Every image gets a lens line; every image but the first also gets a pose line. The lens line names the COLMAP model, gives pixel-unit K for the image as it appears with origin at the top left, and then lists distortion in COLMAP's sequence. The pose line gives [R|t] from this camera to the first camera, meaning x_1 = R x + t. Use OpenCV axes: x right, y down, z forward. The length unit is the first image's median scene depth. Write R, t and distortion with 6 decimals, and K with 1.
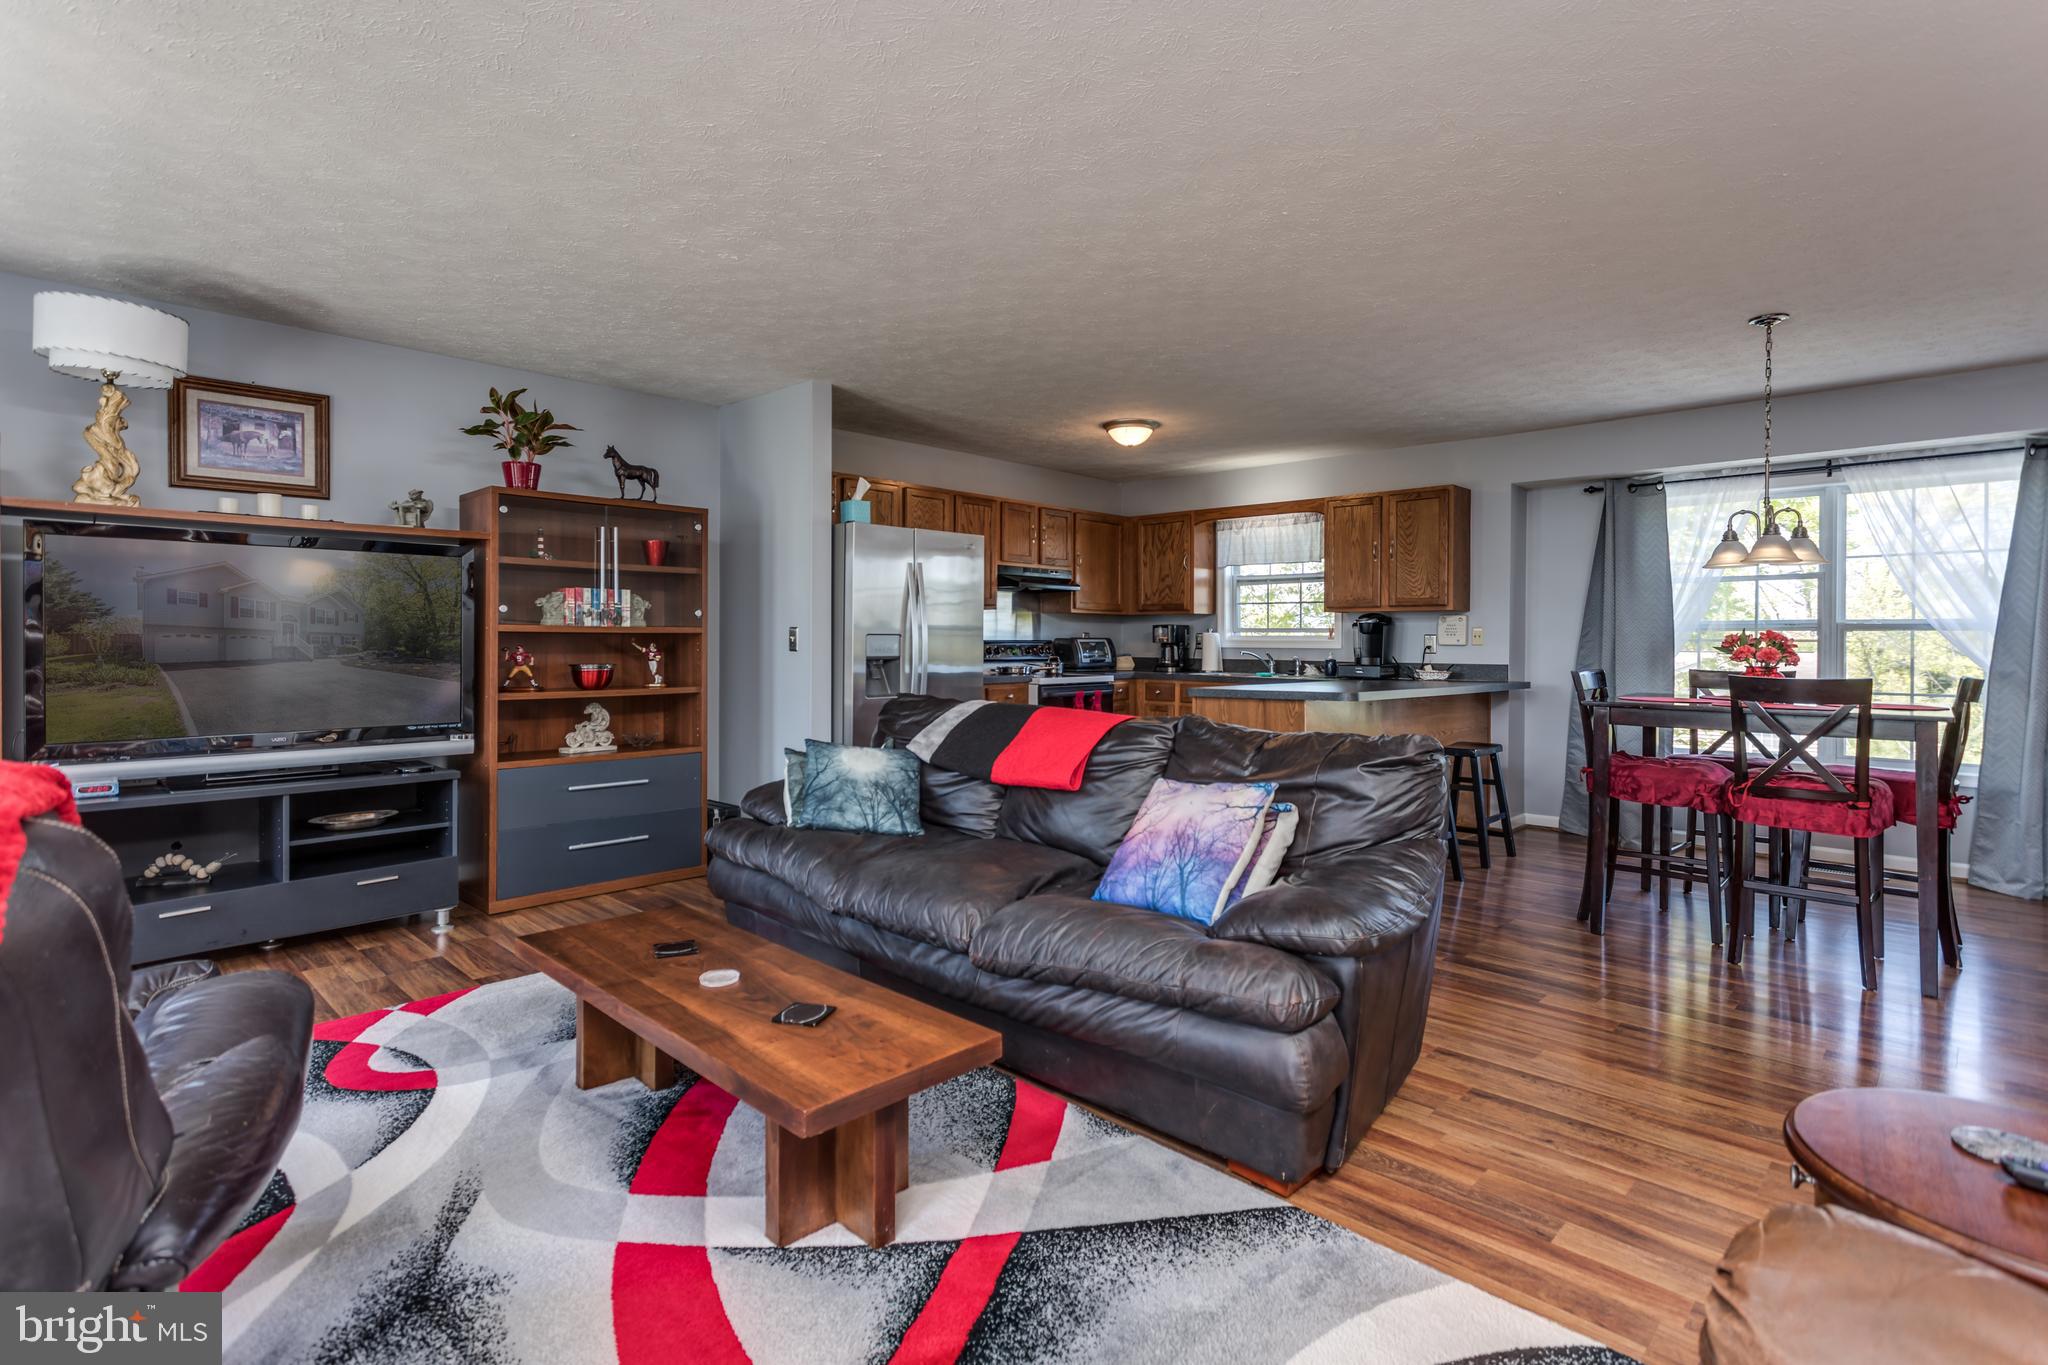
lens RADIAL K [[994.3, 0, 1018.7], [0, 994.3, 644.0], [0, 0, 1]] dist [0.004776, 0.001783]
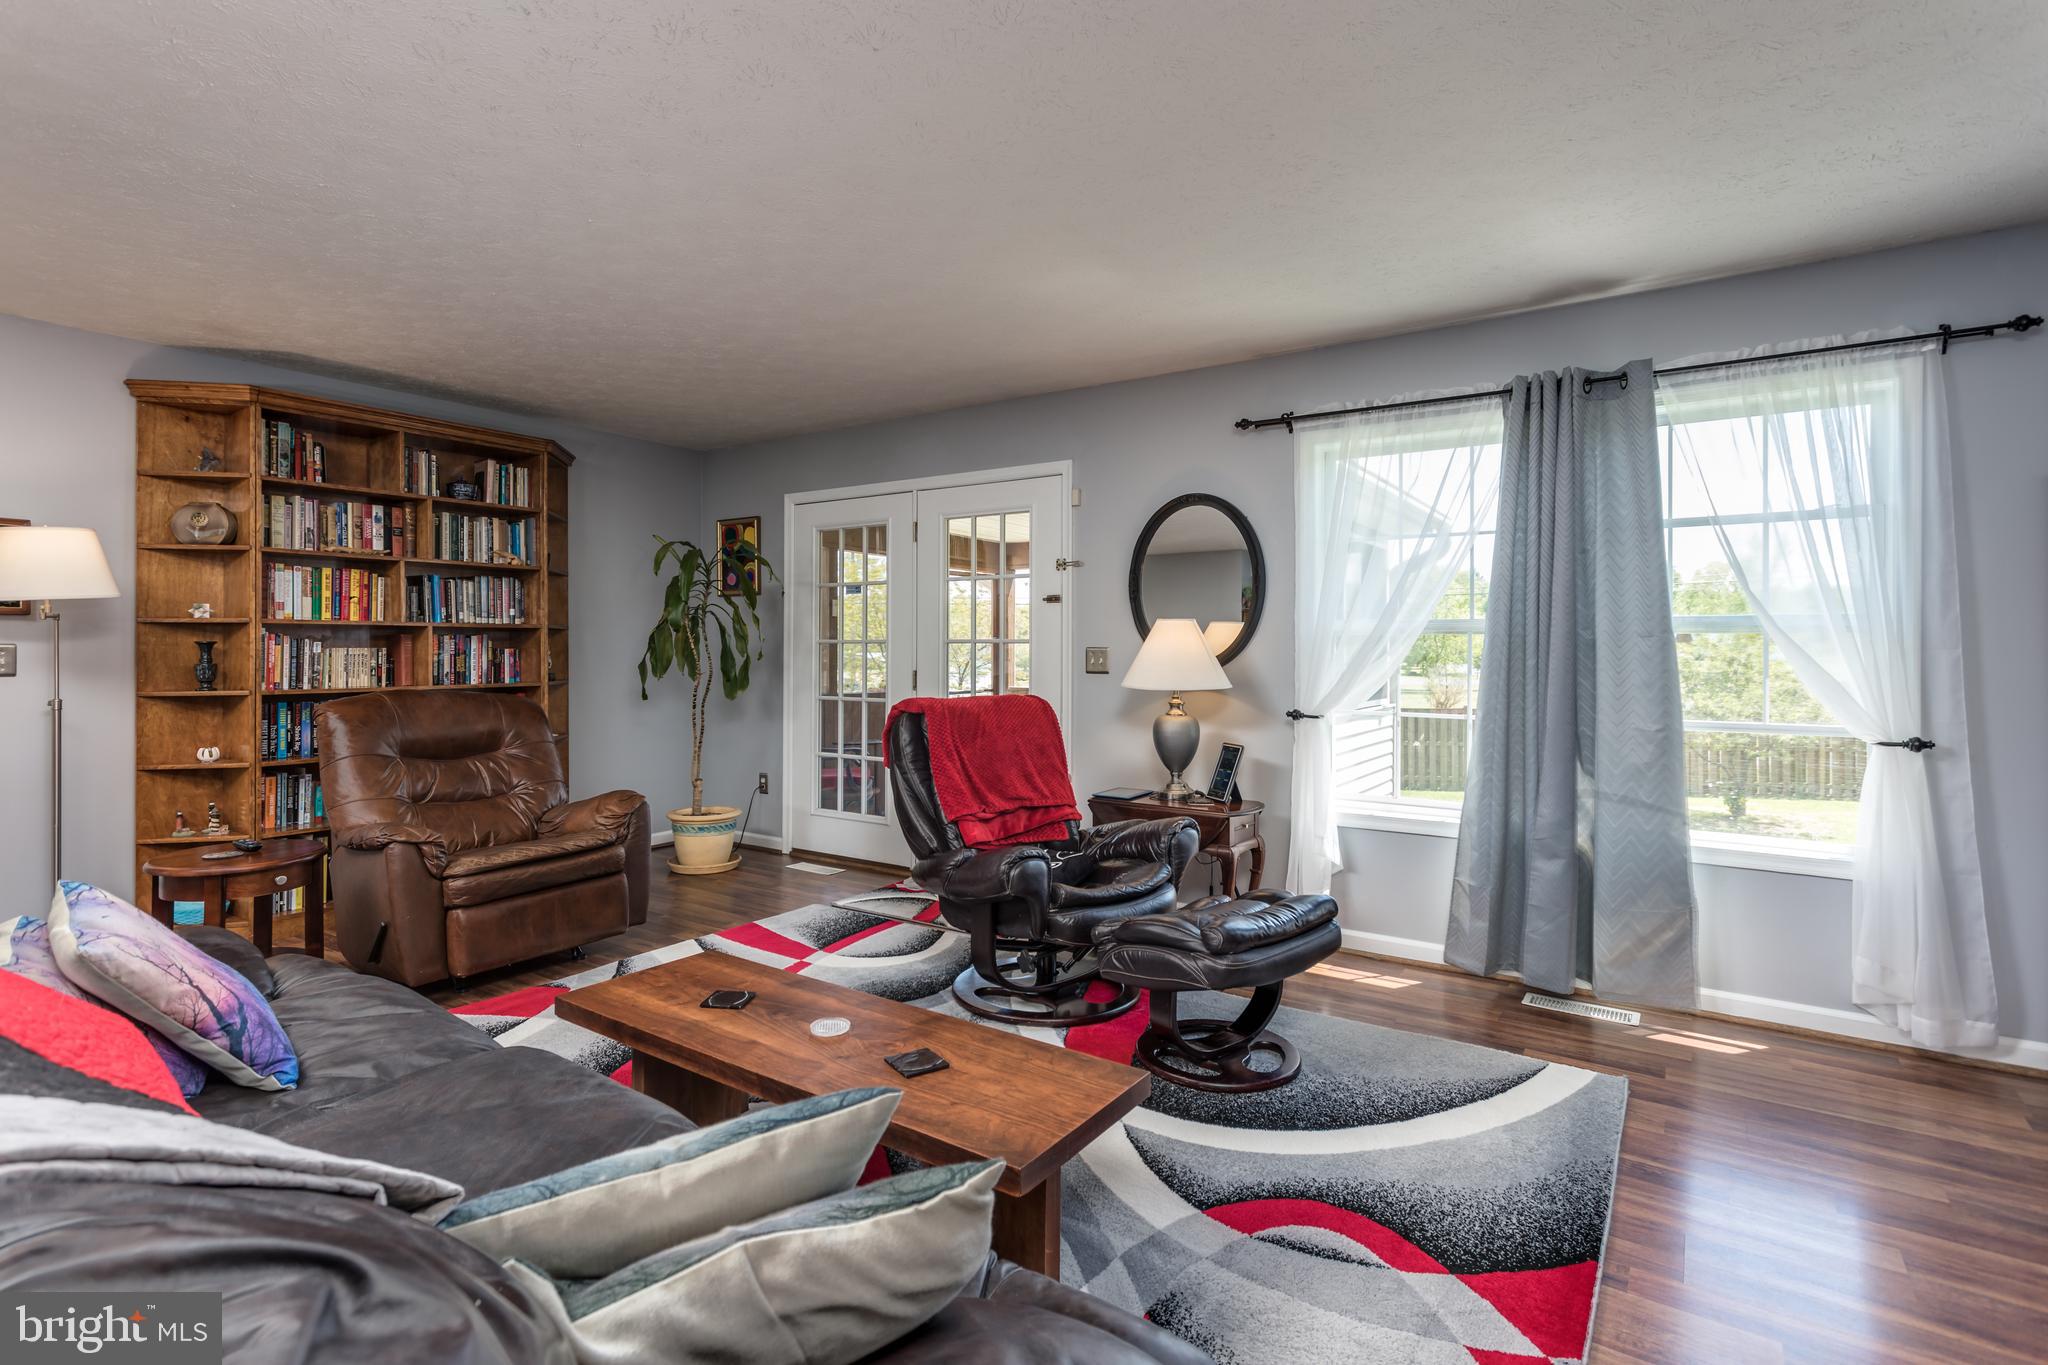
lens RADIAL K [[994.3, 0, 1018.7], [0, 994.3, 644.0], [0, 0, 1]] dist [0.004776, 0.001783]
pose [[-0.984796, -0.008665, -0.173496, -0.173450], [-0.009018, 0.999959, 0.001243, -0.021356], [0.173478, 0.002789, -0.984834, 1.110004]]
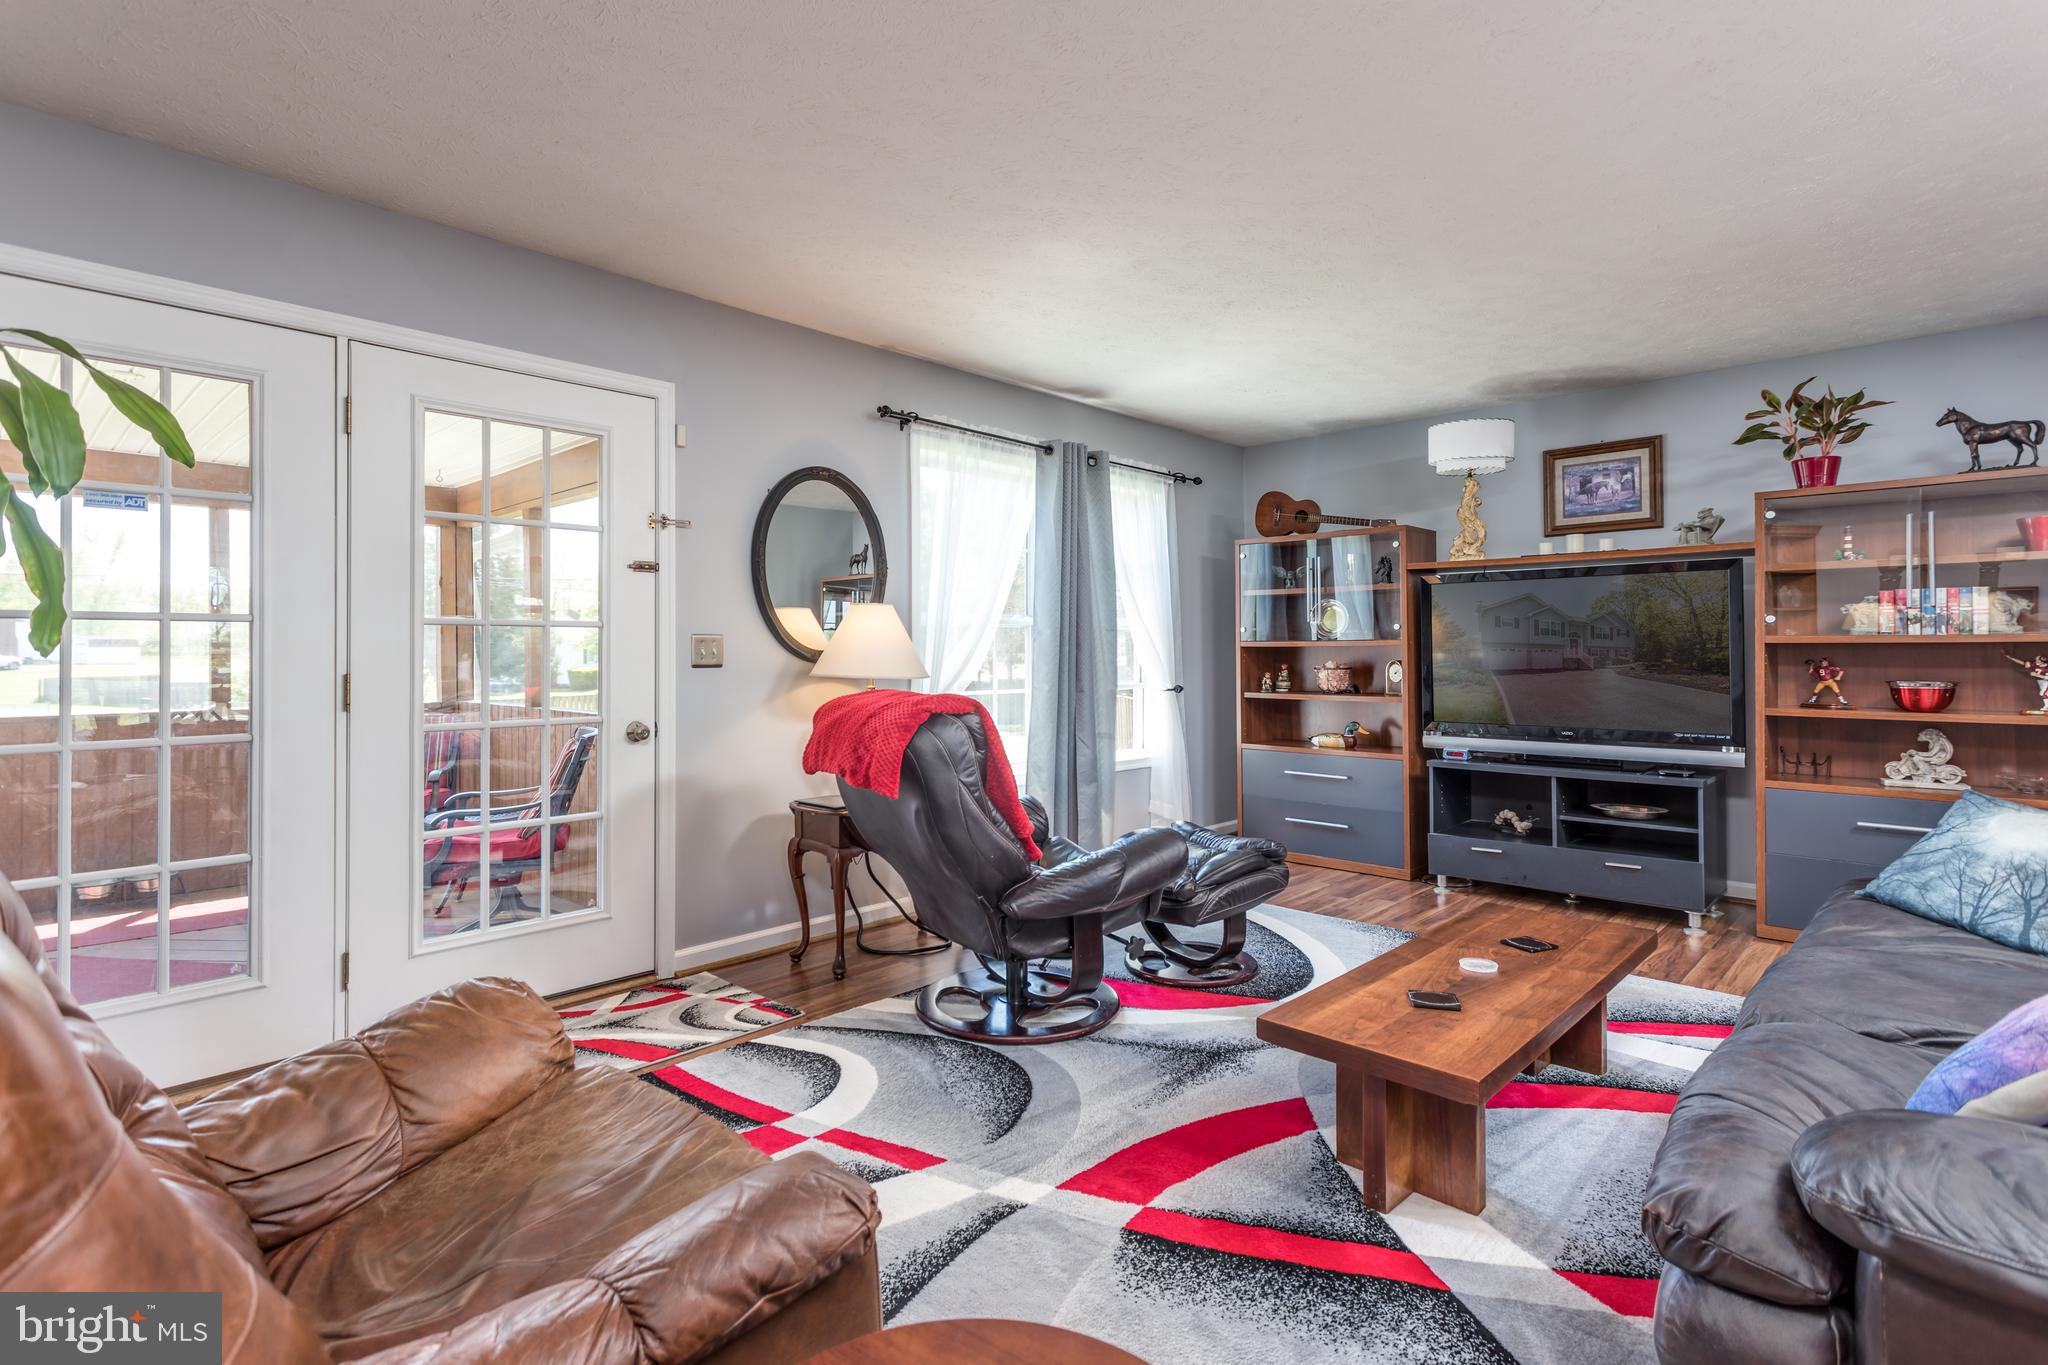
lens RADIAL K [[994.3, 0, 1018.7], [0, 994.3, 644.0], [0, 0, 1]] dist [0.004776, 0.001783]
pose [[0.009950, -0.012249, -0.999875, 0.433947], [-0.002518, 0.999921, -0.012275, 0.001974], [0.999947, 0.002640, 0.009918, 0.274900]]
